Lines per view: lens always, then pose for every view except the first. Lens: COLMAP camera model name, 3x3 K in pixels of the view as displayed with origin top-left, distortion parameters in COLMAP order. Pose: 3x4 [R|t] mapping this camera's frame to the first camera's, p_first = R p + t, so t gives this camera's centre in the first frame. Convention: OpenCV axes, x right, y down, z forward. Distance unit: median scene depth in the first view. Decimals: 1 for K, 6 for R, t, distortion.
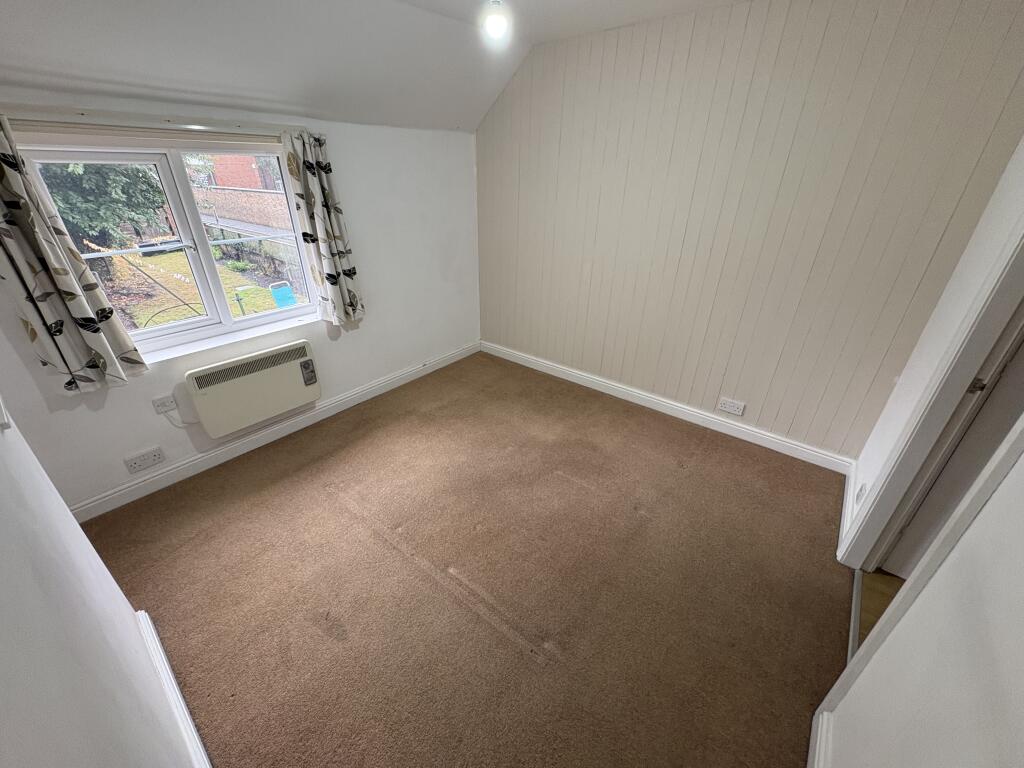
lens RADIAL K [[408.1, 0, 511.0], [0, 408.1, 382.9], [0, 0, 1]] dist [-0.001426, 0.000021]
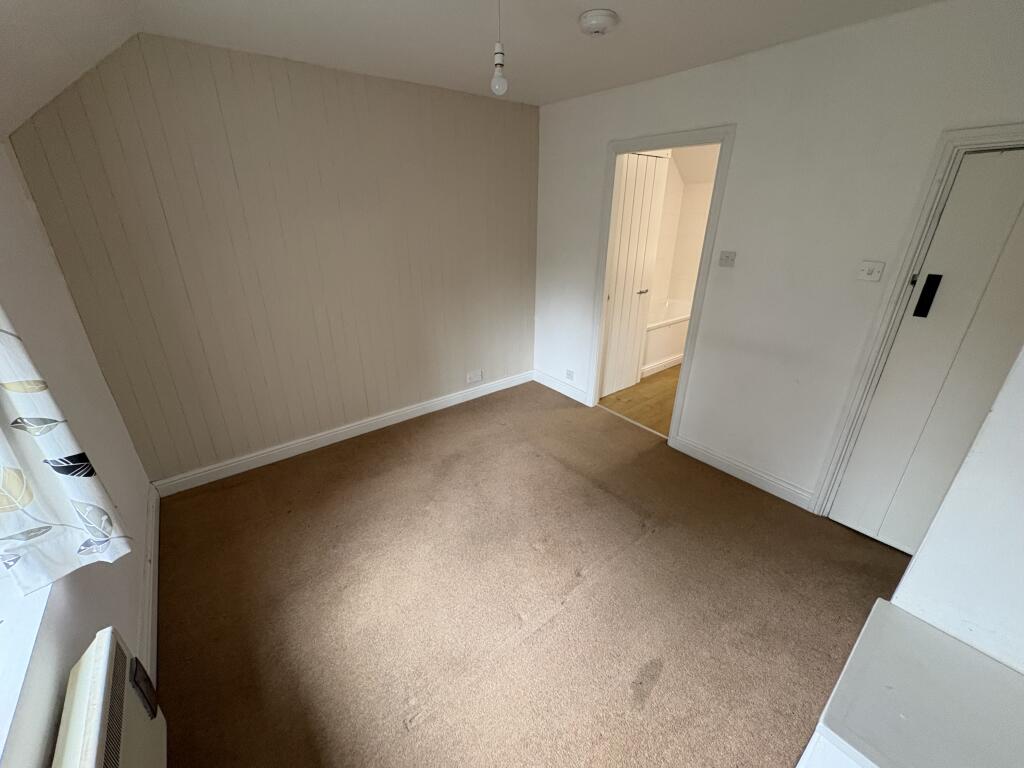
lens RADIAL K [[408.1, 0, 512.6], [0, 408.1, 383.8], [0, 0, 1]] dist [-0.001426, 0.000021]
pose [[0.217019, -0.390864, 0.894499, -0.666756], [0.447213, 0.854328, 0.264810, -0.231822], [-0.867700, 0.342563, 0.360205, 0.426095]]
